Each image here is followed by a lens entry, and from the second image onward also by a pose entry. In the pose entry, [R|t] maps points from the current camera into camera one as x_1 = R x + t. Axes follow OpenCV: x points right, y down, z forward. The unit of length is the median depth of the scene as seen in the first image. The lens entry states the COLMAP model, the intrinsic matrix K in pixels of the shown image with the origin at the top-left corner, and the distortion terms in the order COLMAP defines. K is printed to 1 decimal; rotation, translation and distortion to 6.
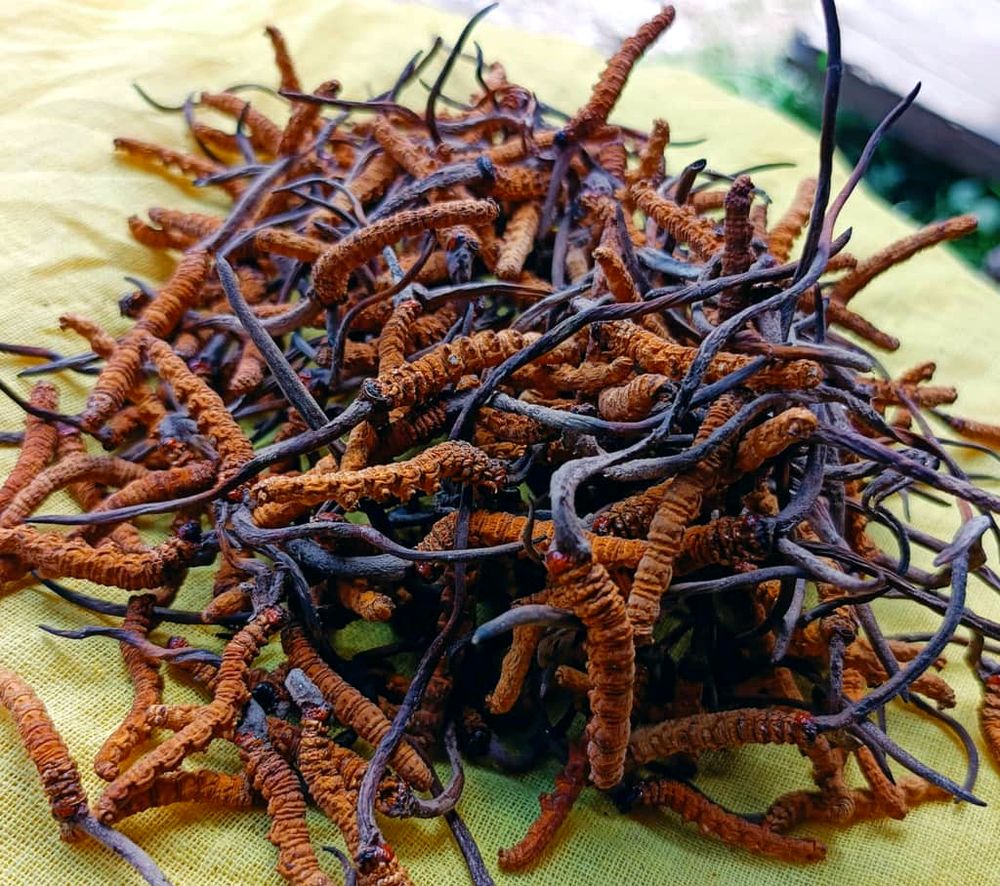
lens RADIAL K [[1220.2, 0, 500.0], [0, 1220.2, 443.0], [0, 0, 1]] dist [-0.107379, -0.001999]
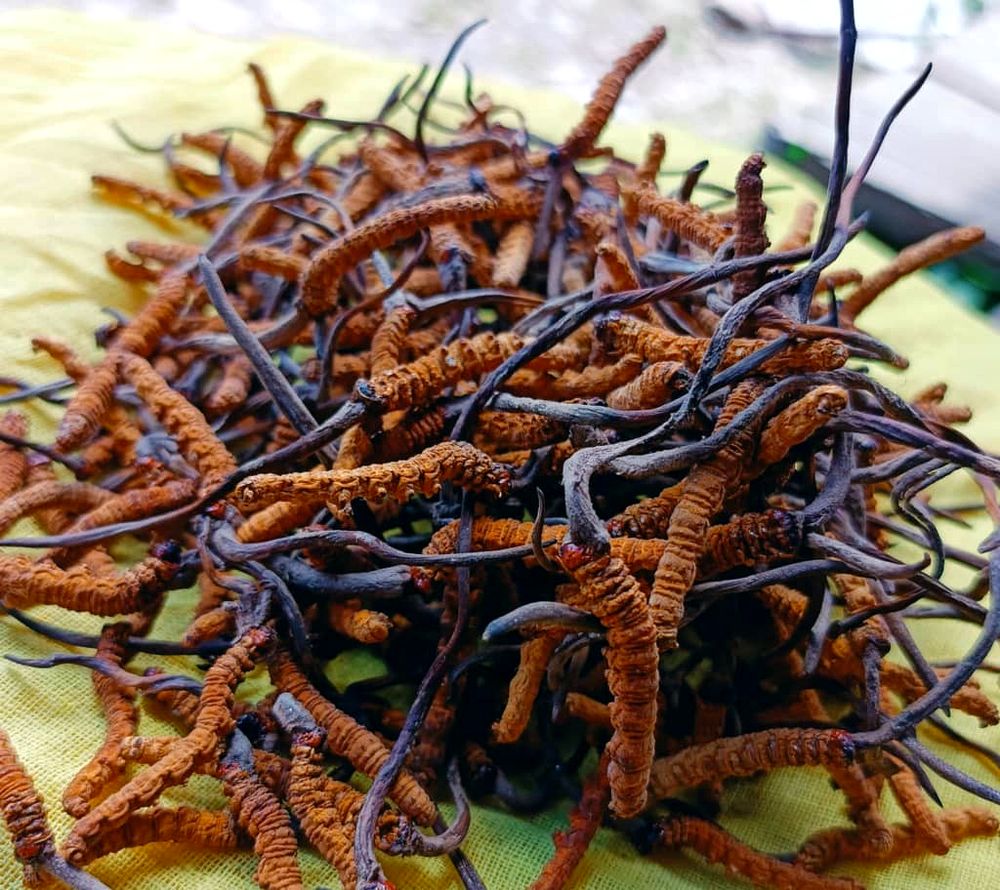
lens RADIAL K [[1220.2, 0, 500.0], [0, 1220.2, 445.0], [0, 0, 1]] dist [-0.107379, -0.001999]
pose [[0.999665, -0.017564, 0.019036, -0.019959], [0.019167, 0.995975, -0.087564, 0.080799], [-0.017421, 0.087899, 0.995977, 0.070453]]
